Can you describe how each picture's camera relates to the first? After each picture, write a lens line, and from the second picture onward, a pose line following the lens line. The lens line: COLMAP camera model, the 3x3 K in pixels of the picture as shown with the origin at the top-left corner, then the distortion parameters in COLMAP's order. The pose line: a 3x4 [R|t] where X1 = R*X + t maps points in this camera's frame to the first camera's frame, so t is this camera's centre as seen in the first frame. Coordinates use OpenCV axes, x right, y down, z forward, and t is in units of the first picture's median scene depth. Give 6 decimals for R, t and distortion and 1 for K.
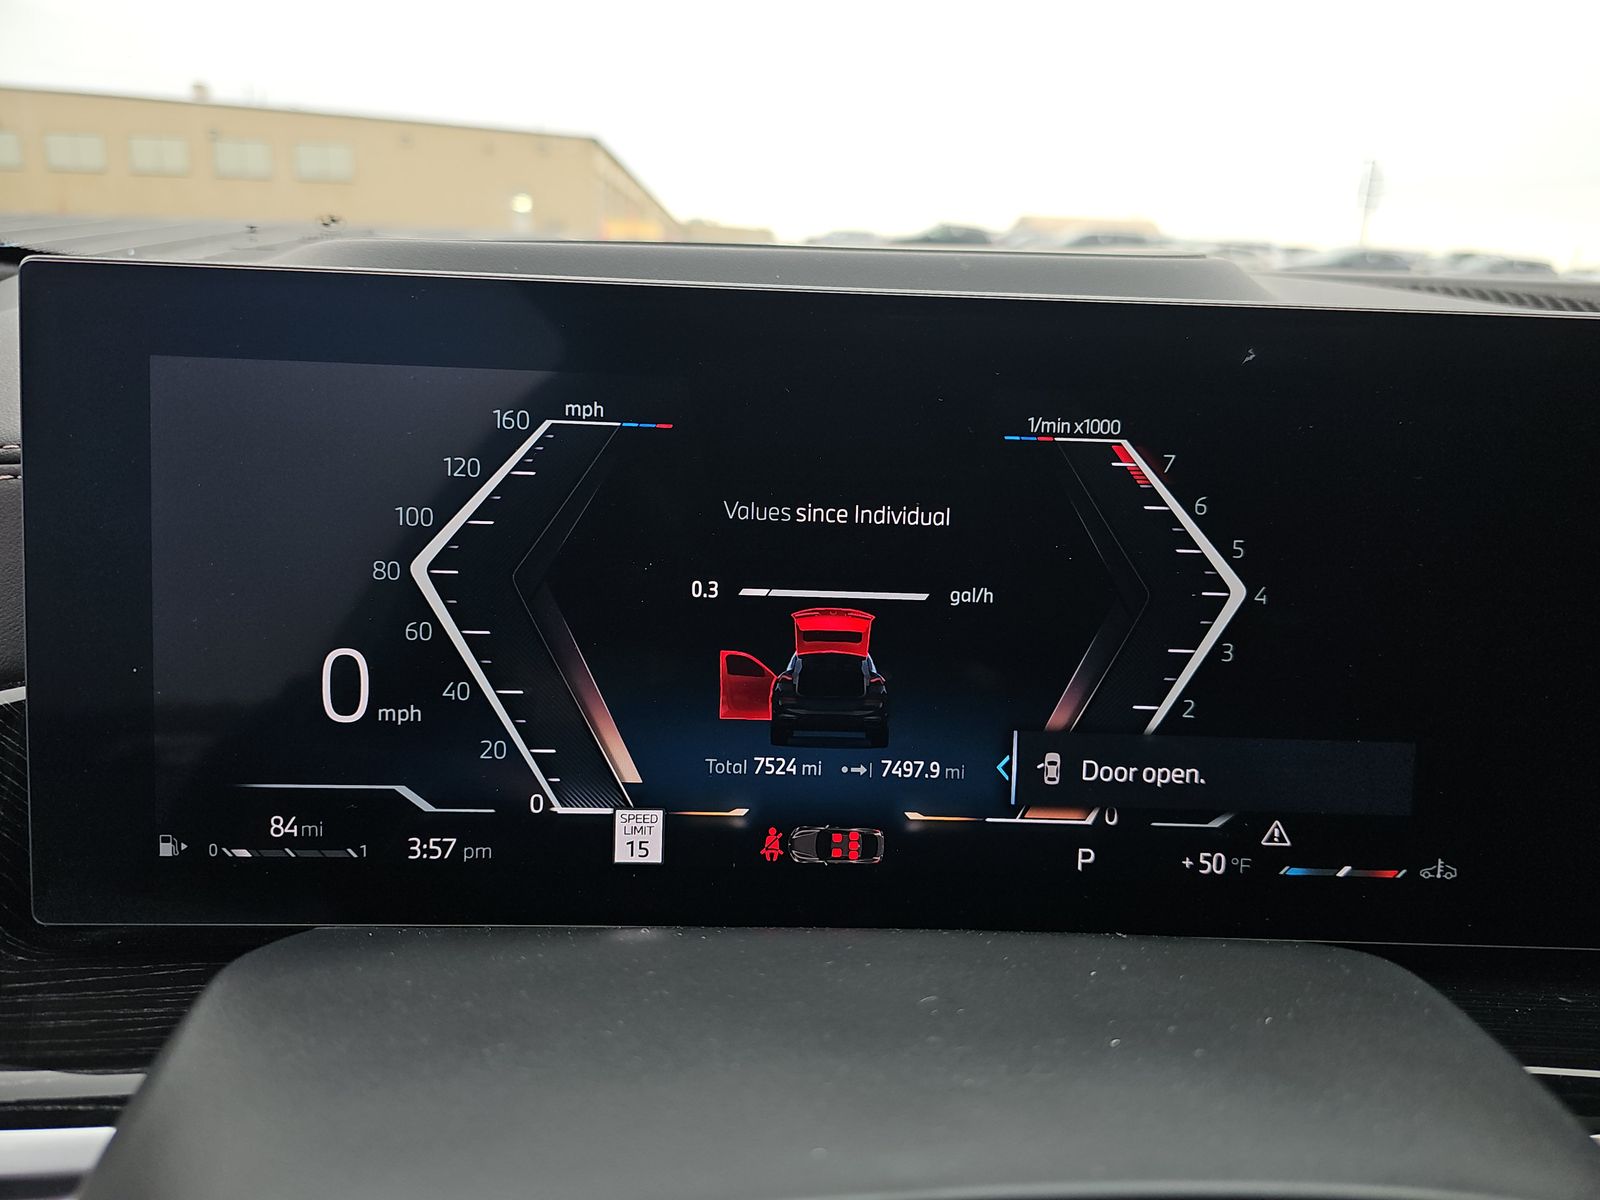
lens RADIAL K [[1071.8, 0, 799.9], [0, 1071.8, 601.0], [0, 0, 1]] dist [-0.002591, -0.000879]
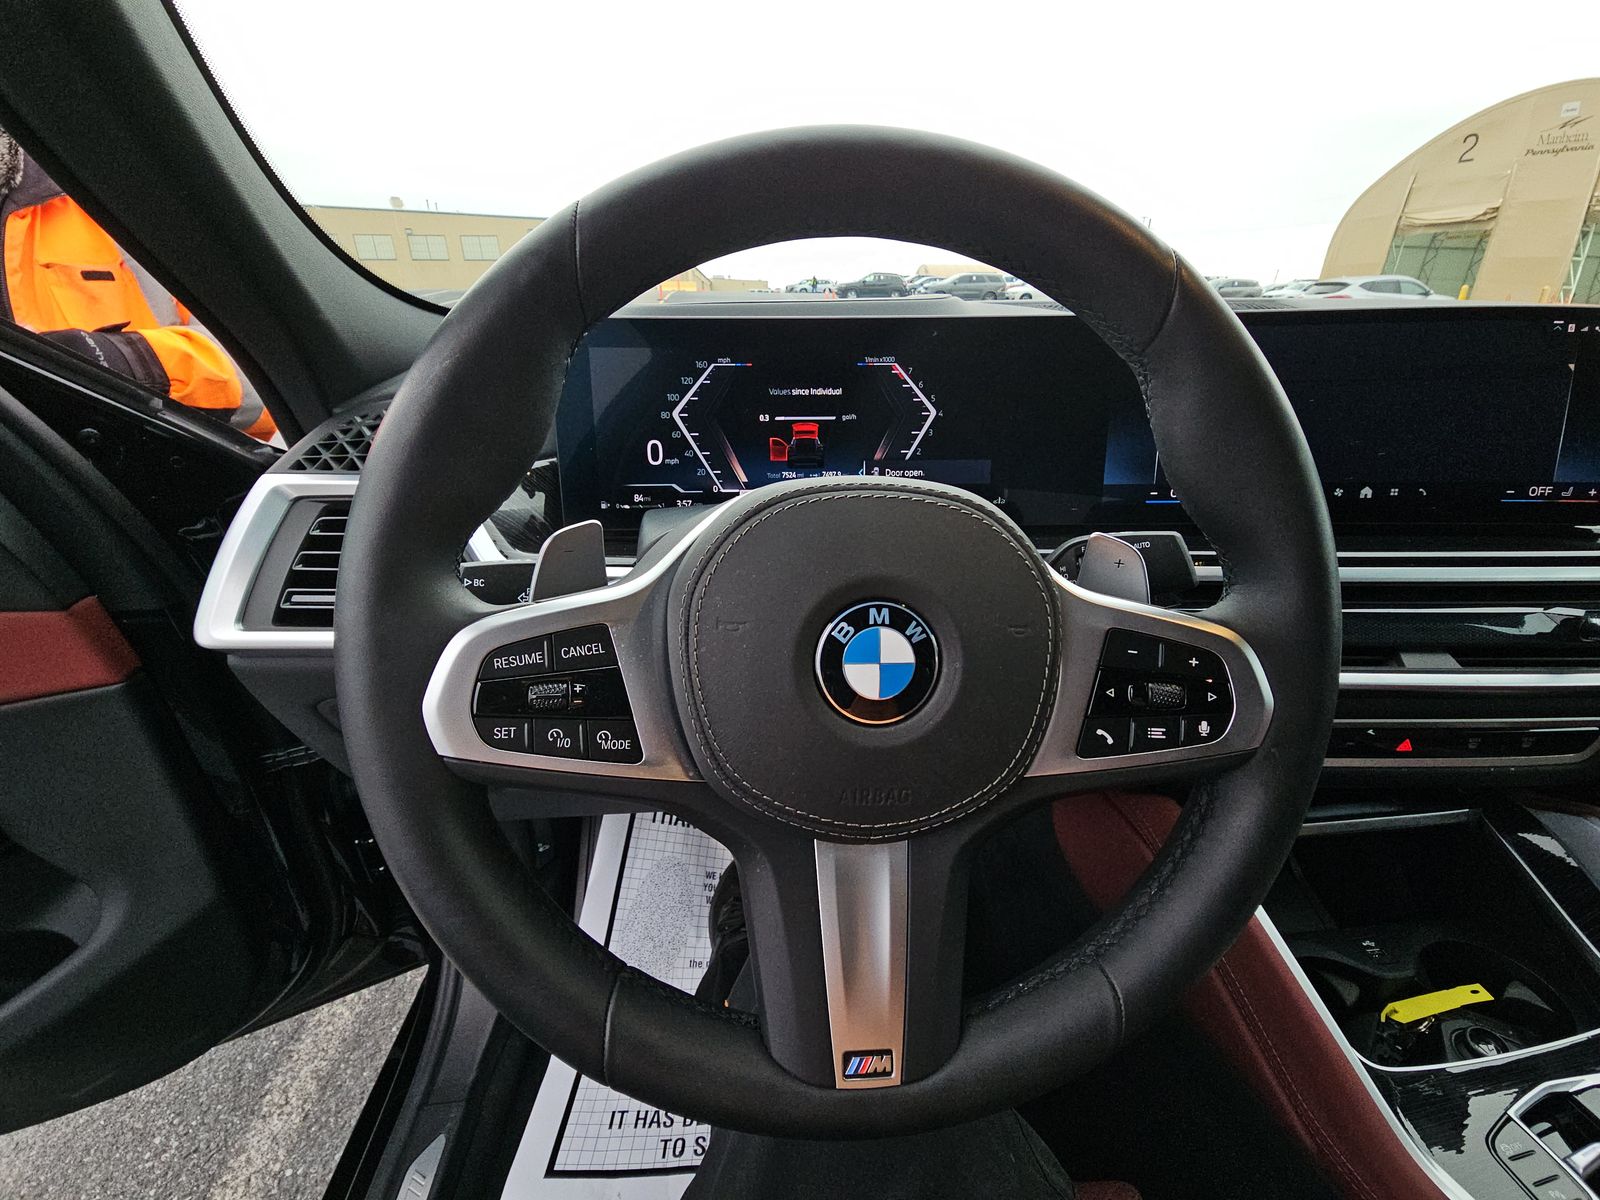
lens RADIAL K [[660.1, 0, 803.7], [0, 660.1, 592.9], [0, 0, 1]] dist [0.010495, 0.000042]
pose [[0.999333, -0.032258, -0.017142, 0.044151], [0.035165, 0.976567, 0.212322, 0.084062], [0.009891, -0.212783, 0.977049, -1.021240]]
